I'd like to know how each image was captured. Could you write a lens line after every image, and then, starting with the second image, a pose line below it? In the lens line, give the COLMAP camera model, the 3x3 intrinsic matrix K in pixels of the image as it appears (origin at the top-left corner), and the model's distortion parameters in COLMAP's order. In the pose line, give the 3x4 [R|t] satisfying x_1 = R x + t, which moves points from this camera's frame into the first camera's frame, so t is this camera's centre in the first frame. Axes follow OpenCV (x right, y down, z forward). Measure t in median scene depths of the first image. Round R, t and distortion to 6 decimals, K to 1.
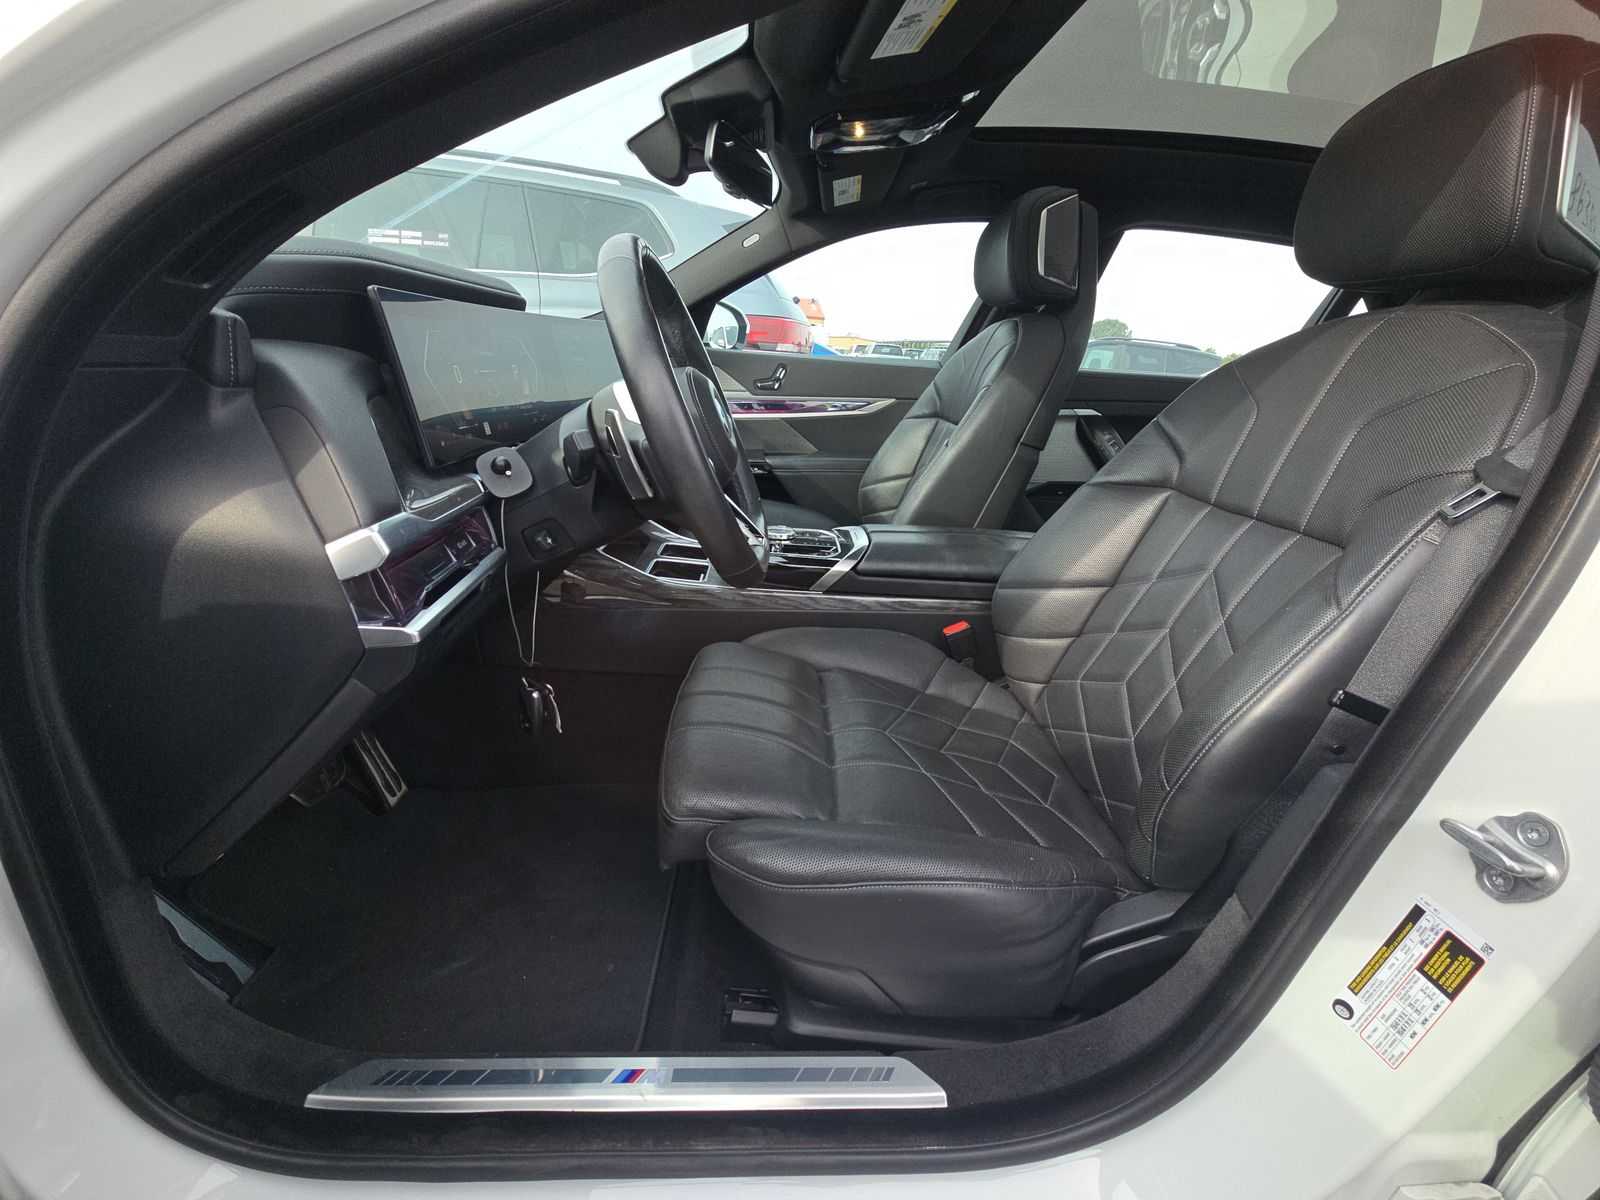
lens RADIAL K [[641.8, 0, 817.1], [0, 641.8, 603.1], [0, 0, 1]] dist [-0.001022, -0.000364]
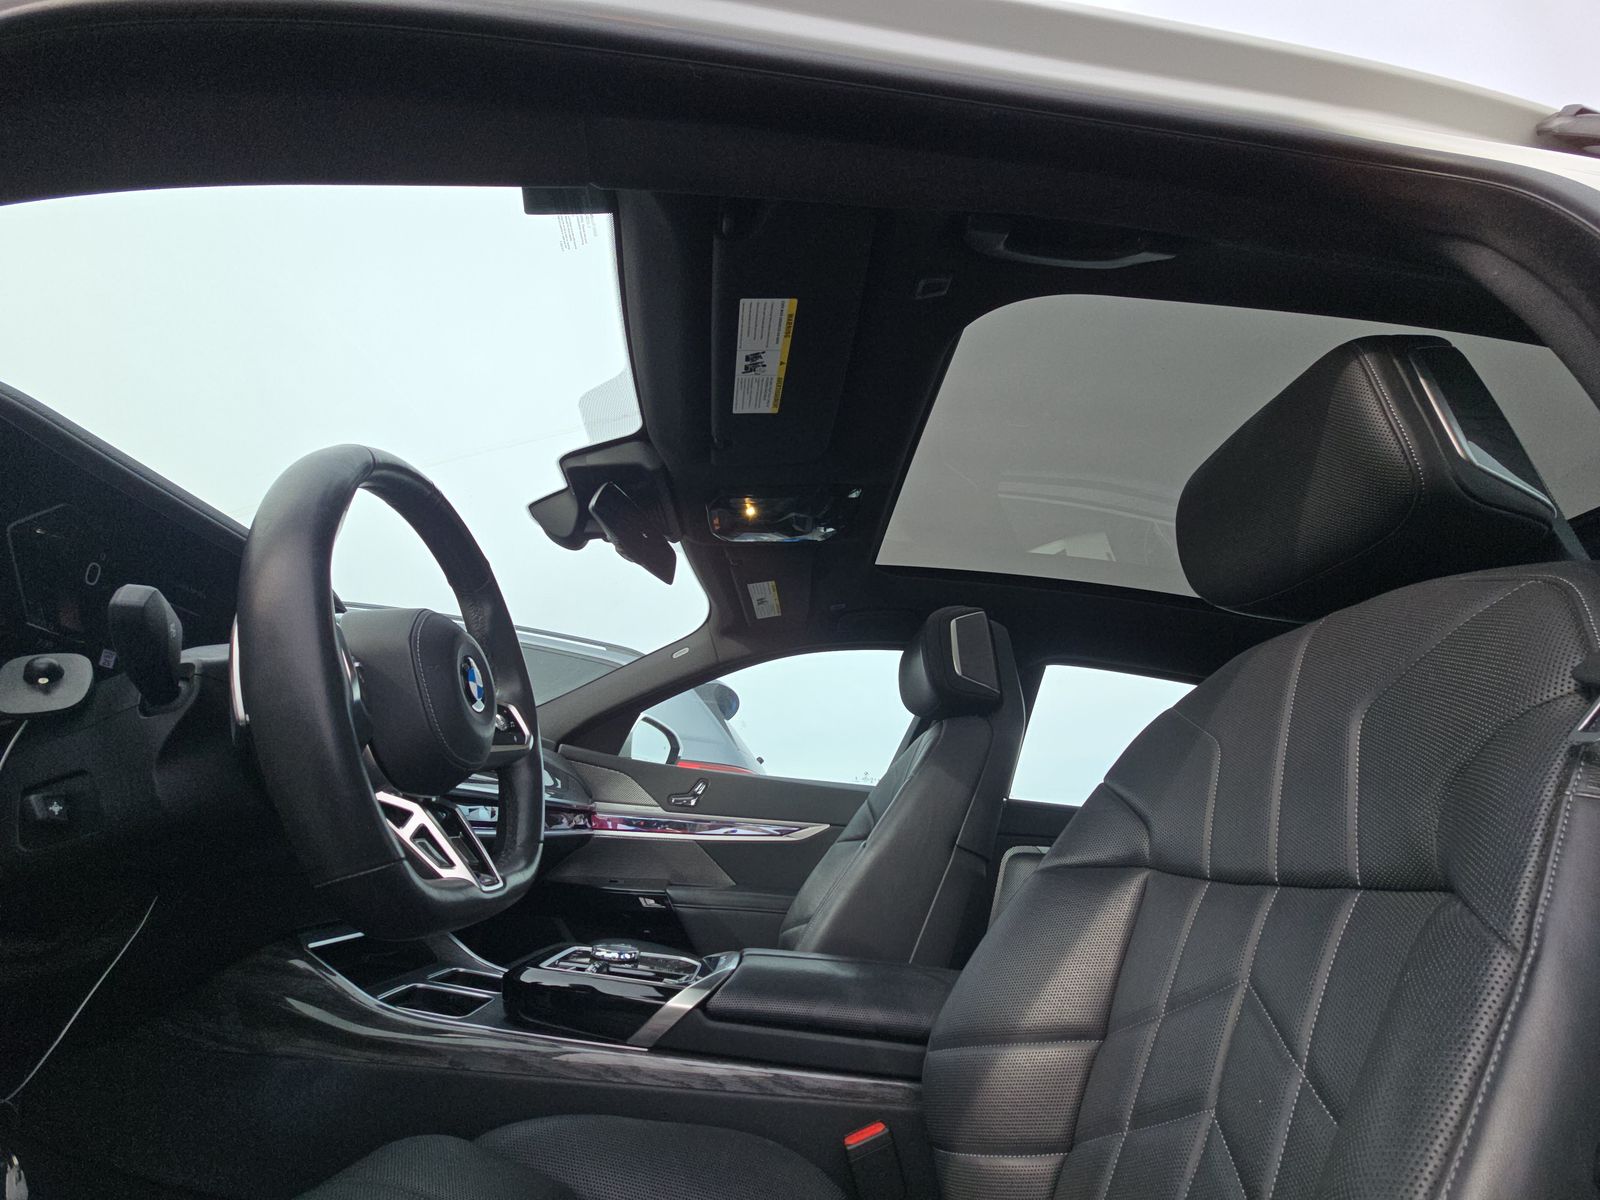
lens RADIAL K [[641.8, 0, 817.1], [0, 641.8, 603.1], [0, 0, 1]] dist [-0.001022, -0.000364]
pose [[0.998914, 0.046579, -0.001326, 0.150707], [-0.035328, 0.738456, -0.673376, 0.075374], [-0.030386, 0.672691, 0.739299, 0.250870]]
